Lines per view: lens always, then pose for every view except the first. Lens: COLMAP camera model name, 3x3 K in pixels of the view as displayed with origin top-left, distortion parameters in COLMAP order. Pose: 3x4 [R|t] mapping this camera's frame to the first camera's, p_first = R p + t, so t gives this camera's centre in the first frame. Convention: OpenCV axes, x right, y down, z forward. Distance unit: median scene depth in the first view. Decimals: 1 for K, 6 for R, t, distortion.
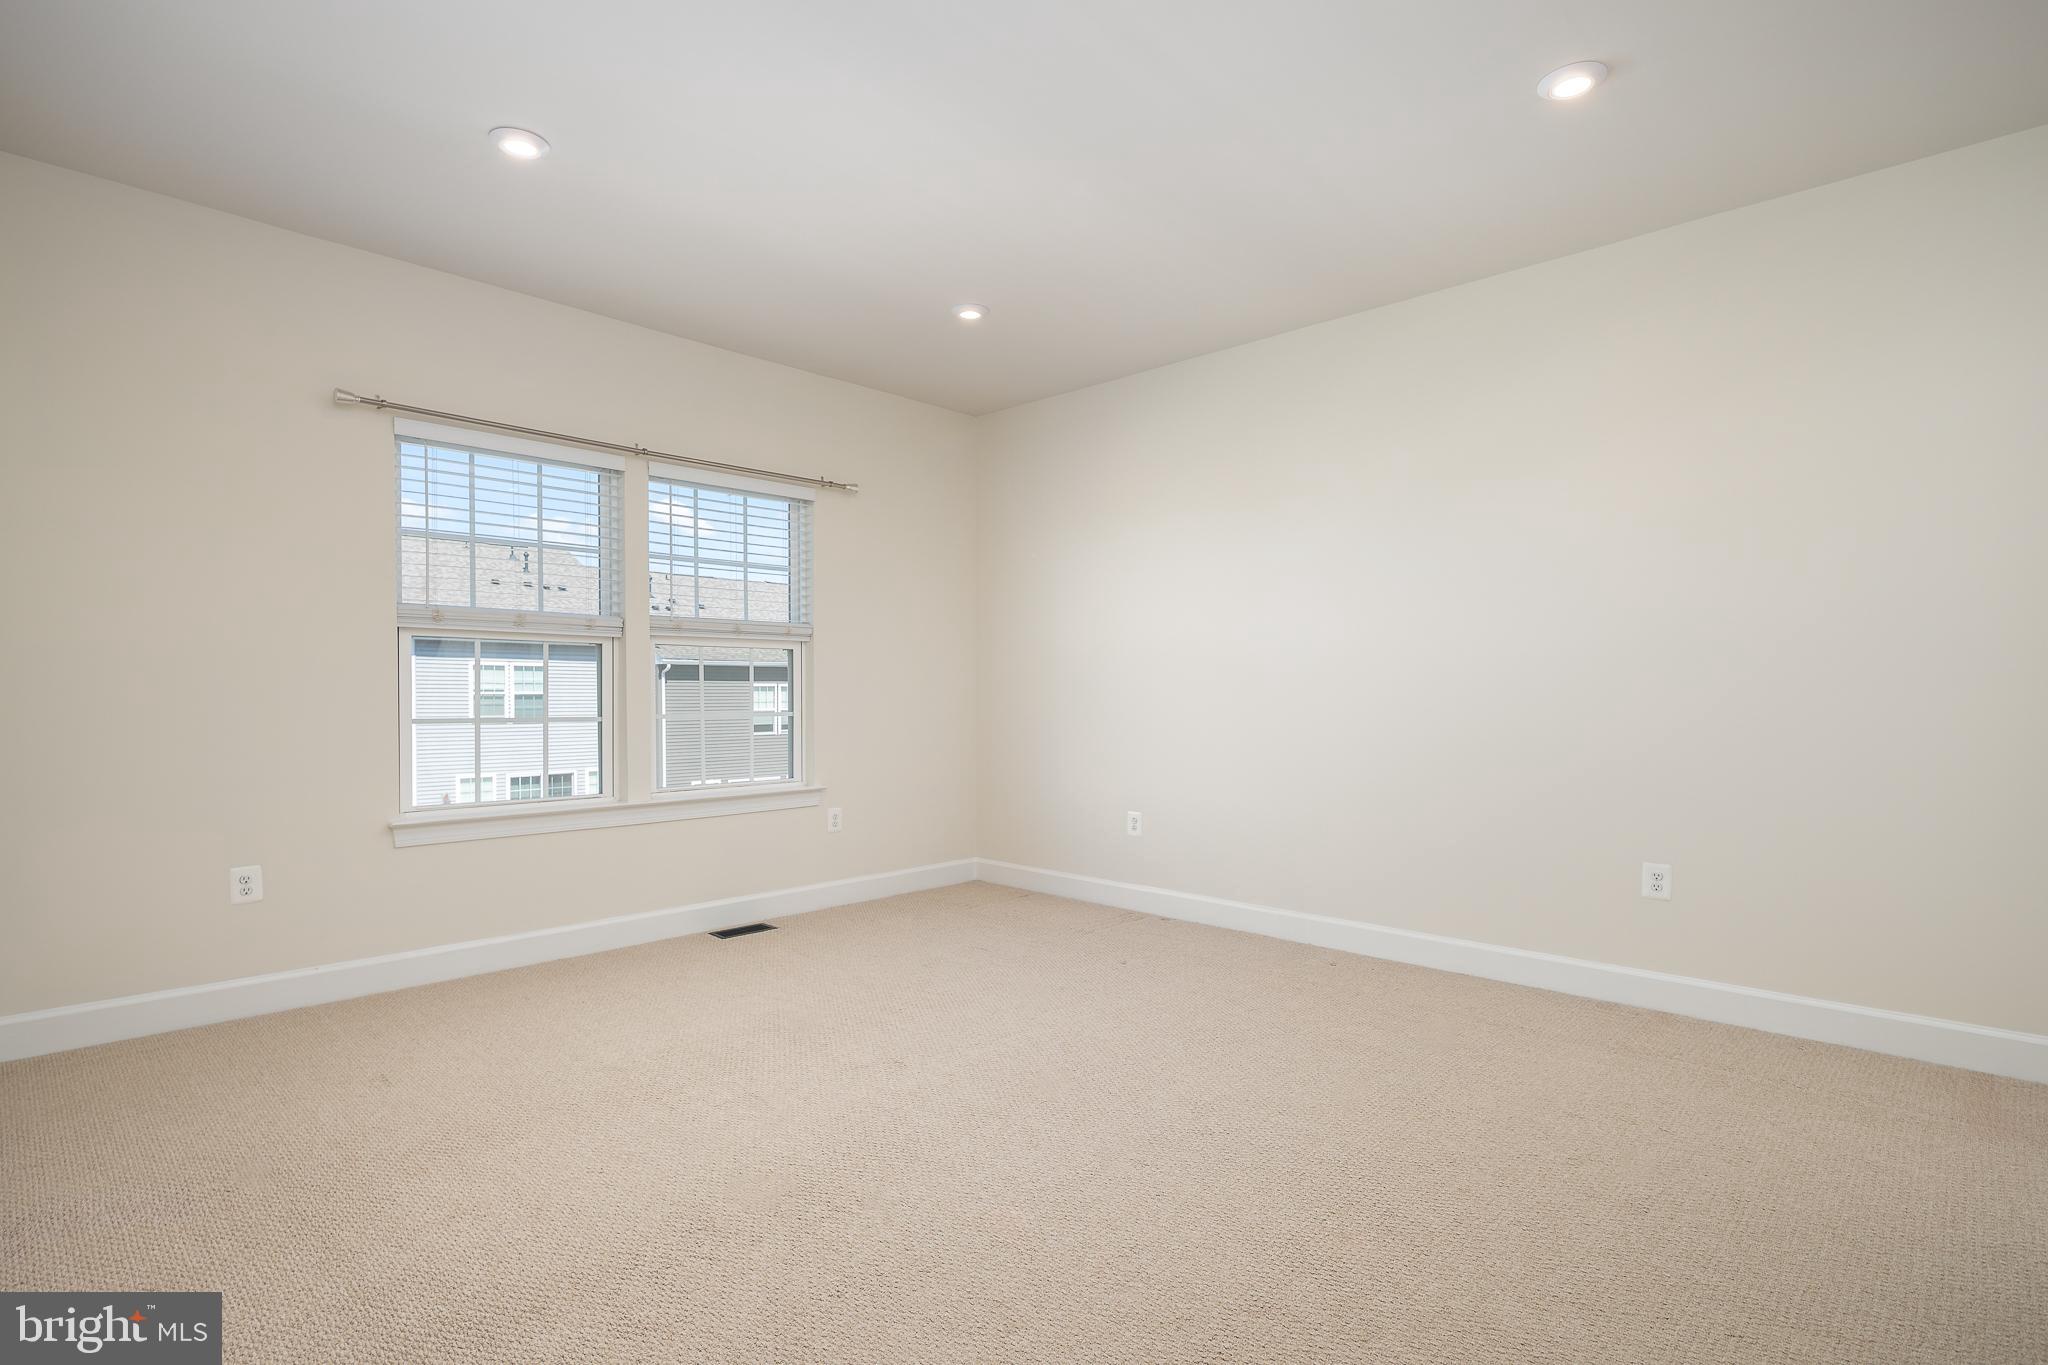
lens RADIAL K [[1006.0, 0, 1016.3], [0, 1006.0, 656.5], [0, 0, 1]] dist [0.004622, 0.000099]
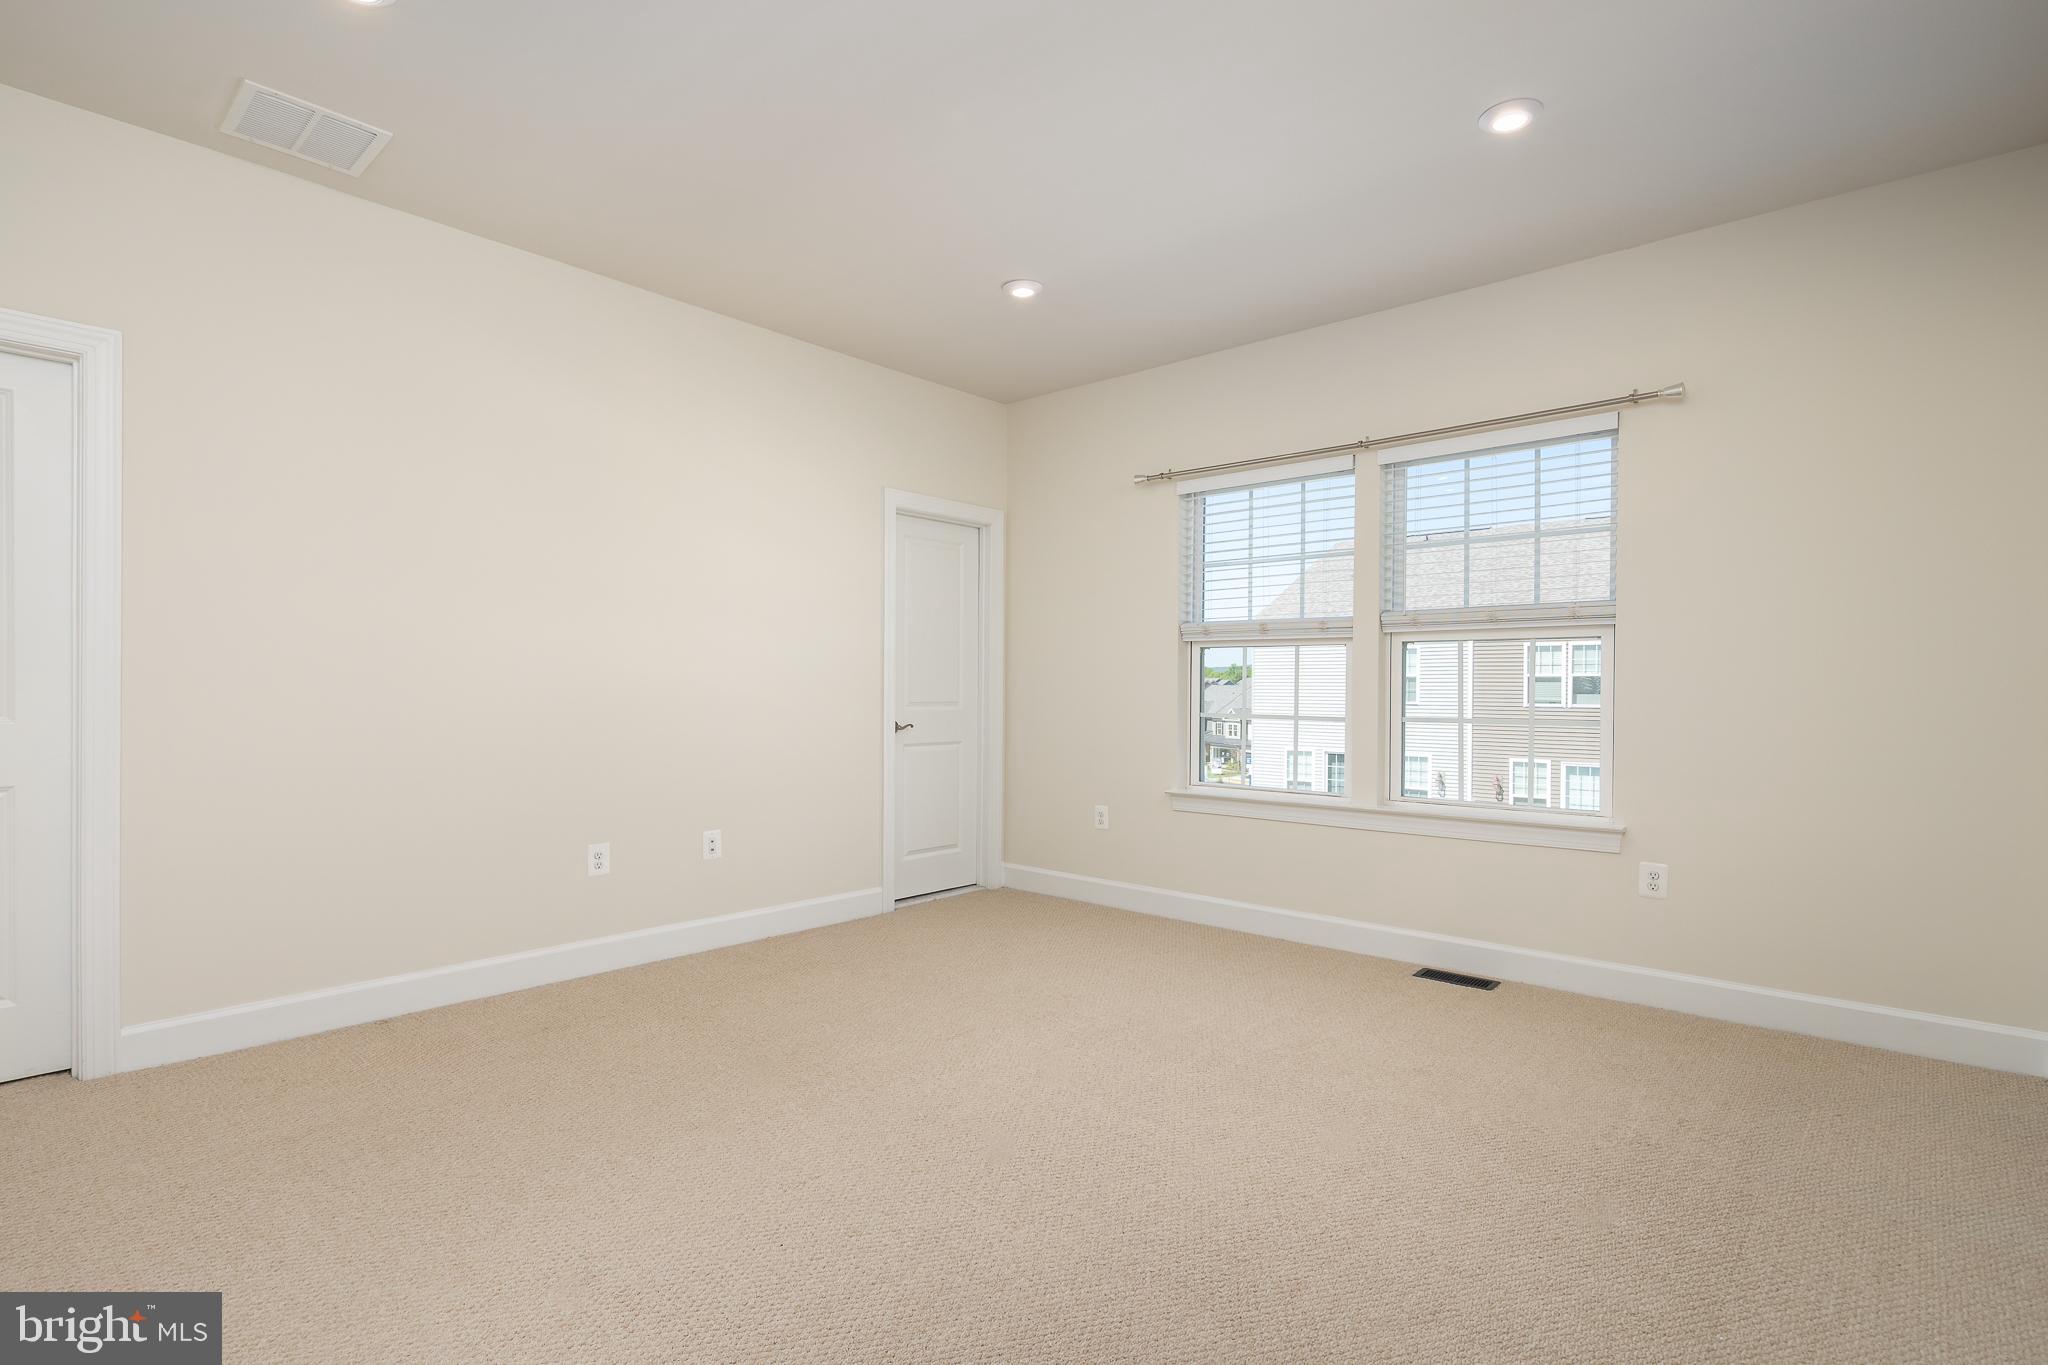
lens RADIAL K [[995.1, 0, 1013.6], [0, 995.1, 678.0], [0, 0, 1]] dist [0.000881, -0.001247]
pose [[0.017793, -0.011162, -0.999779, 0.538098], [0.033339, 0.999388, -0.010564, 0.018461], [0.999286, -0.033143, 0.018154, 0.606095]]
